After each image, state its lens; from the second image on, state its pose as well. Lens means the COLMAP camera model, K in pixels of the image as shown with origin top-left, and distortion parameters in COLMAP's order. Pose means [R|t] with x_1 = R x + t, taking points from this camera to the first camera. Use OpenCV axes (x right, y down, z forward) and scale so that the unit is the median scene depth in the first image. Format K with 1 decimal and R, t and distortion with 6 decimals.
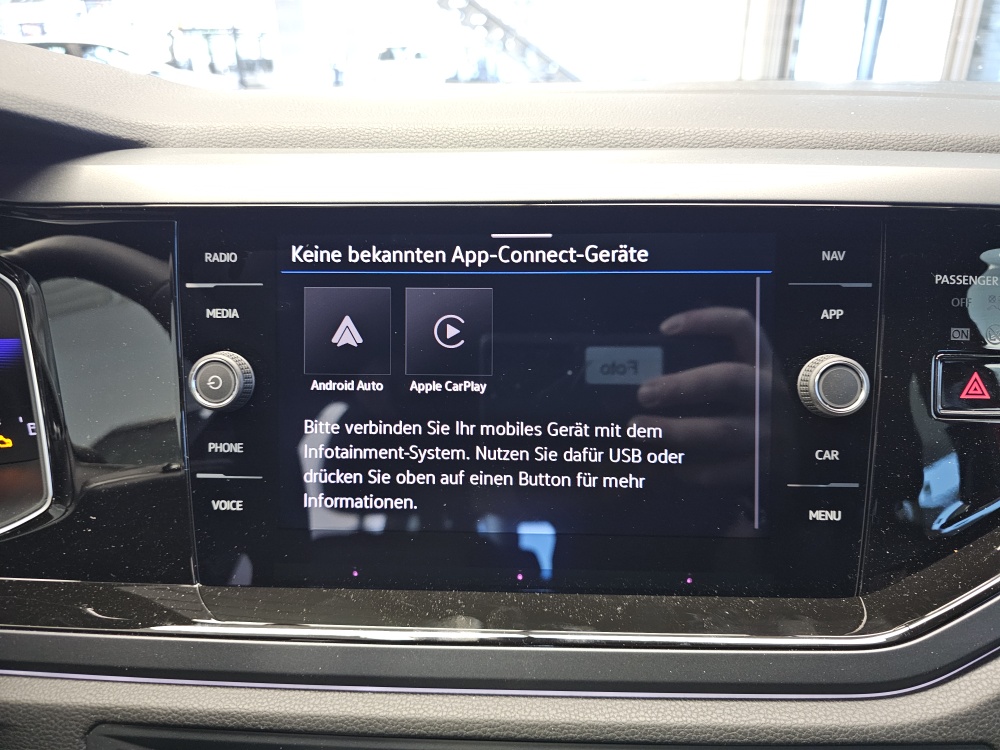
lens RADIAL K [[688.3, 0, 487.2], [0, 688.3, 361.0], [0, 0, 1]] dist [0.025003, -0.037088]
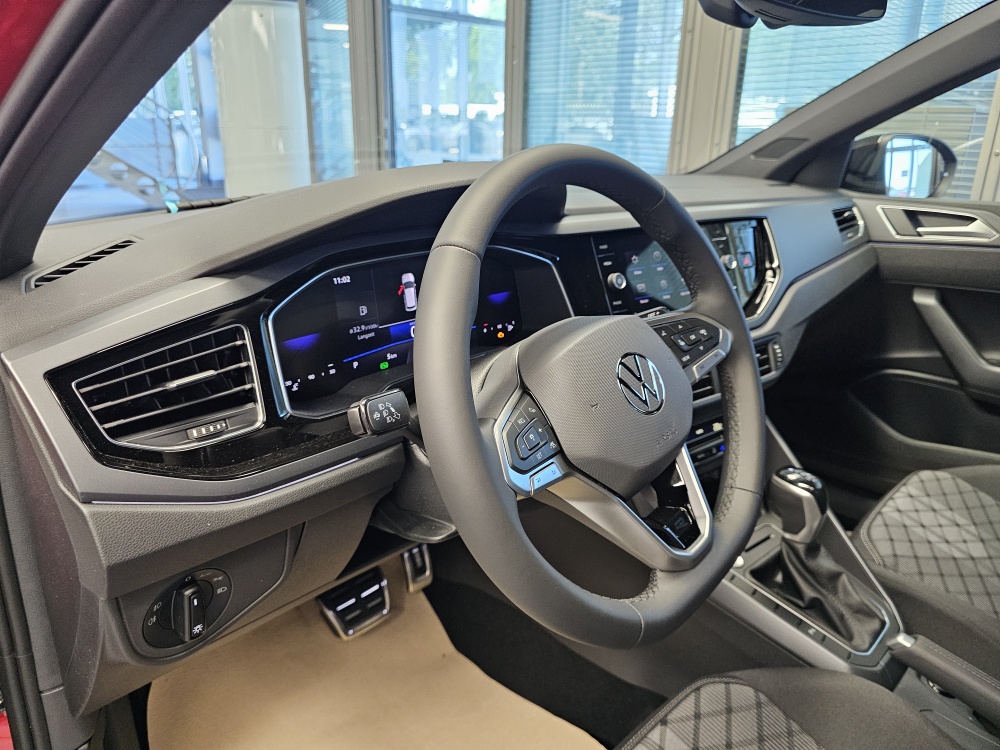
lens RADIAL K [[688.3, 0, 487.2], [0, 688.3, 361.0], [0, 0, 1]] dist [0.025003, -0.037088]
pose [[0.776875, -0.180496, 0.603230, -3.035571], [0.230477, 0.973061, -0.005666, 0.283990], [-0.585957, 0.143432, 0.797547, -1.279943]]
